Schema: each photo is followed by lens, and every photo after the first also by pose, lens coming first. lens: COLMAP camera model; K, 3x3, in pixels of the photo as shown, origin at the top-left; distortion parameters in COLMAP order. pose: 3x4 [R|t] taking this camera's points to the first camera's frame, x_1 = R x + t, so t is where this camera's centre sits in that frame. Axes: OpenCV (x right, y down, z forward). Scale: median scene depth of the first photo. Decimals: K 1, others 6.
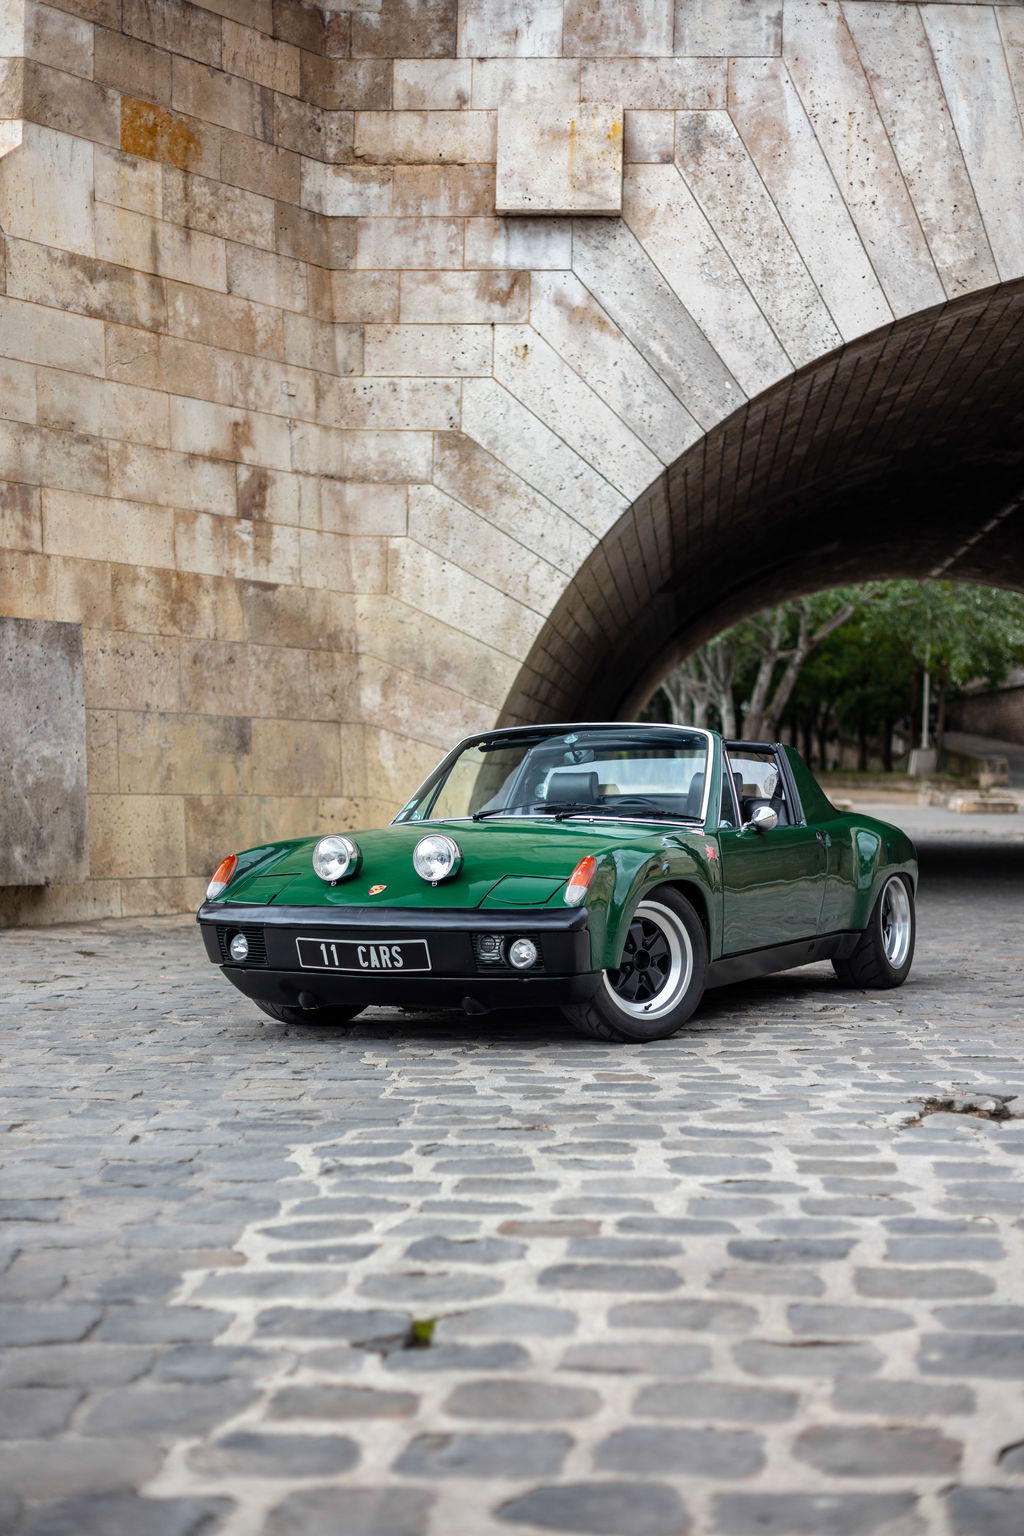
lens RADIAL K [[2200.1, 0, 512.0], [0, 2200.1, 768.0], [0, 0, 1]] dist [0.000358, -0.024028]
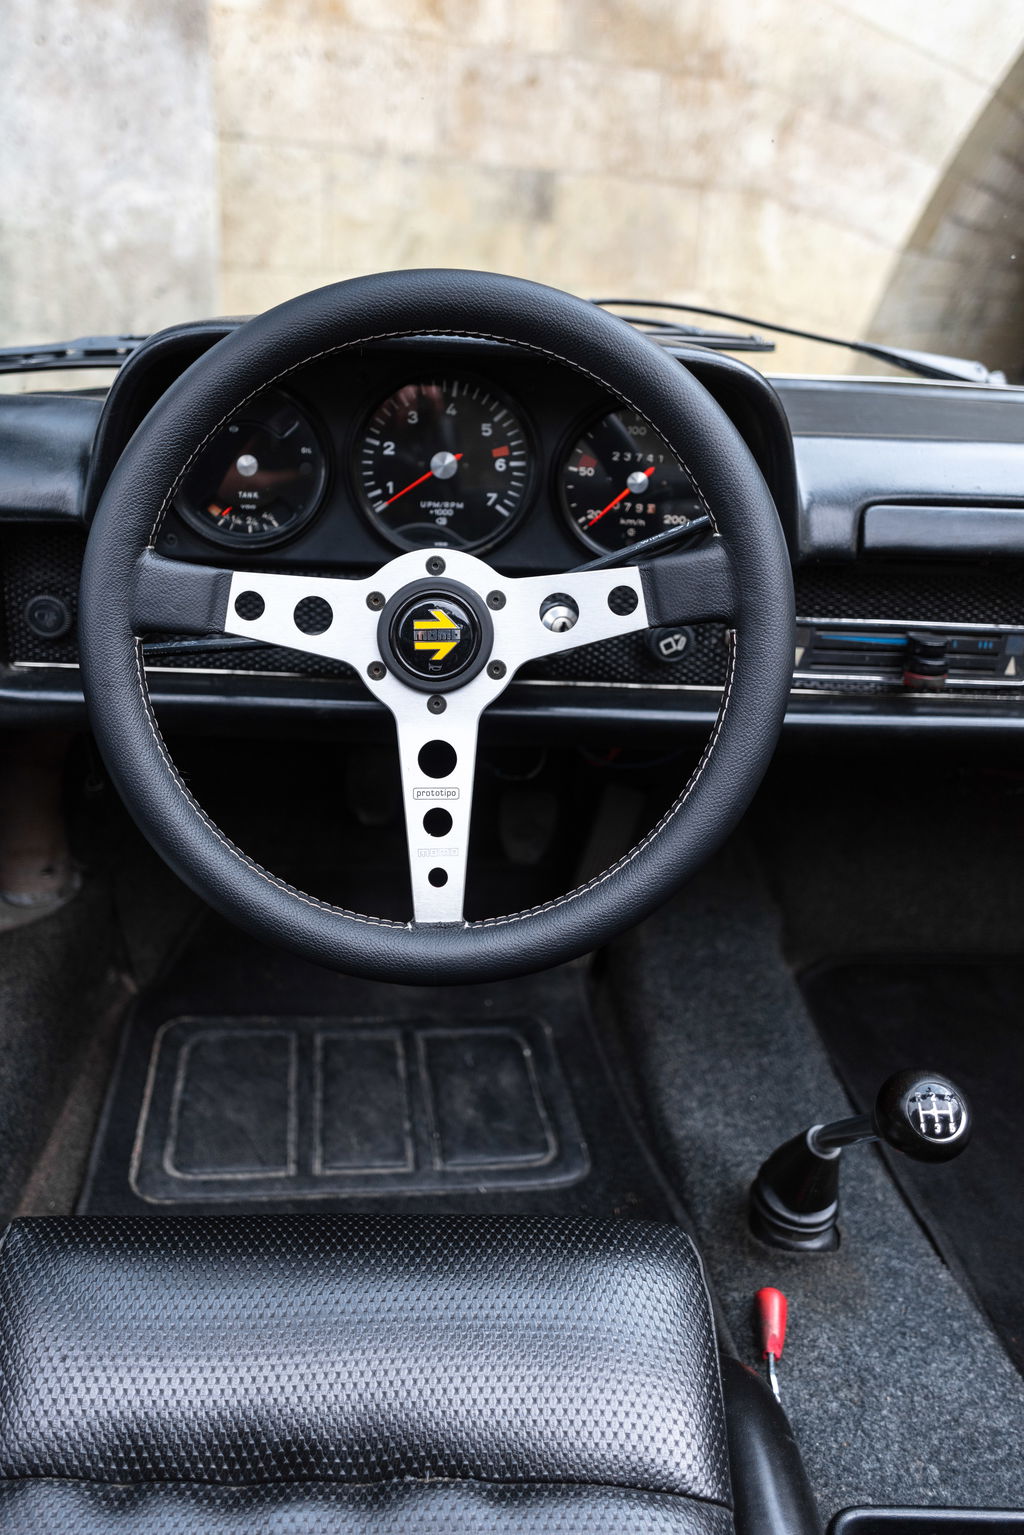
lens RADIAL K [[1152.7, 0, 412.7], [0, 1152.7, 741.8], [0, 0, 1]] dist [0.003547, -0.030738]
pose [[0.872209, 0.205693, -0.443782, 0.045714], [-0.028932, 0.927387, 0.372982, 0.011229], [0.488278, -0.312479, 0.814826, 0.571620]]
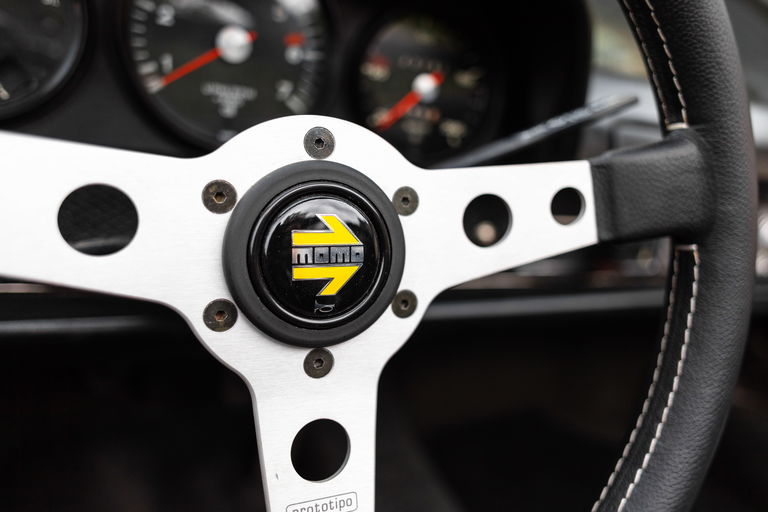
lens RADIAL K [[572.9, 0, 354.3], [0, 572.9, 256.7], [0, 0, 1]] dist [0.077517, -0.000201]
pose [[0.984769, 0.165592, -0.052995, 0.028203], [-0.142117, 0.942235, 0.303309, 0.019414], [0.100160, -0.291158, 0.951417, 0.595576]]
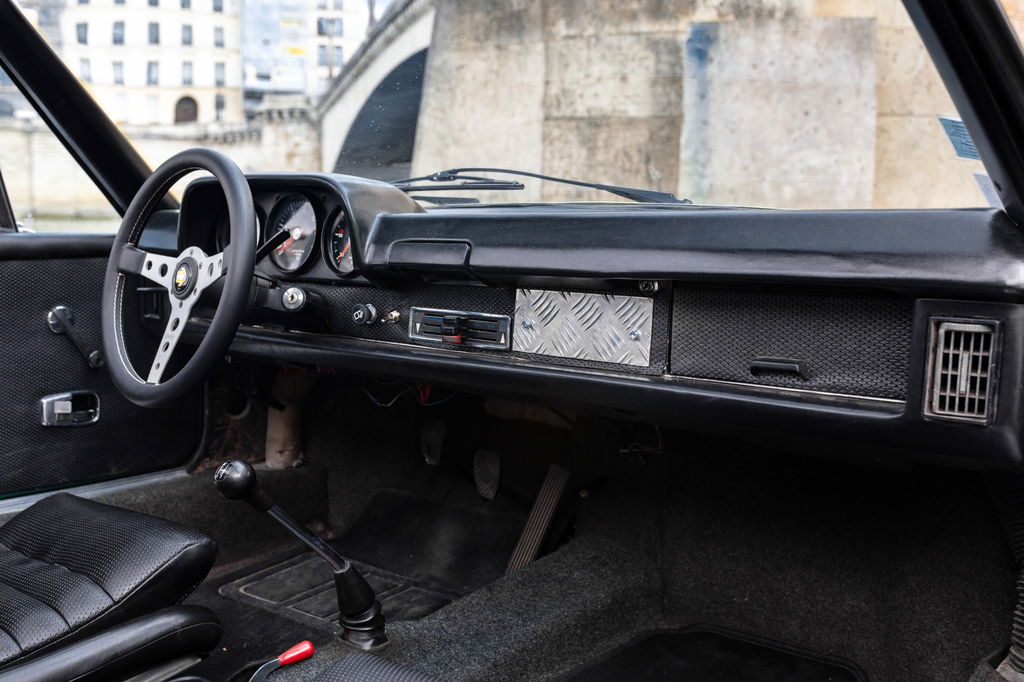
lens RADIAL K [[1009.9, 0, 512.0], [0, 1009.9, 341.0], [0, 0, 1]] dist [-0.012310, -0.018287]
pose [[0.317748, 0.101628, -0.942713, 0.130483], [-0.001370, 0.994287, 0.106726, 0.019089], [0.948174, -0.032620, 0.316073, 0.607180]]
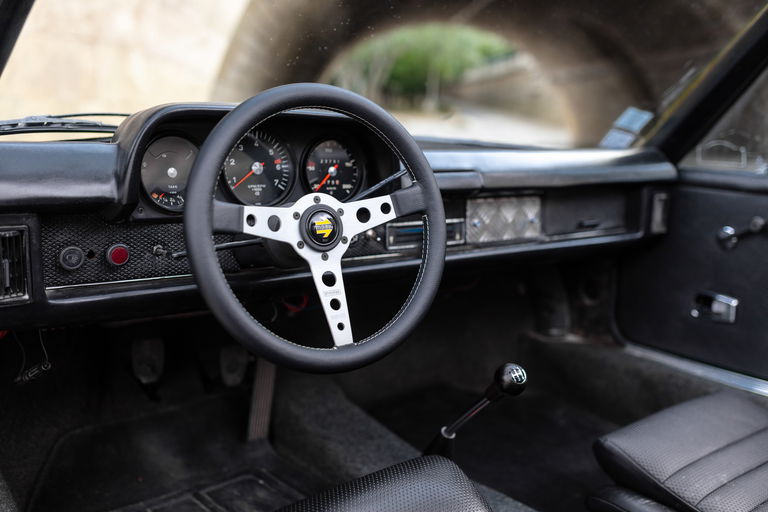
lens RADIAL K [[757.4, 0, 384.0], [0, 757.4, 256.0], [0, 0, 1]] dist [-0.012310, -0.018287]
pose [[0.990375, 0.008146, 0.138173, 0.022905], [-0.033933, 0.982093, 0.185318, 0.013232], [-0.134189, -0.188223, 0.972916, 0.540908]]
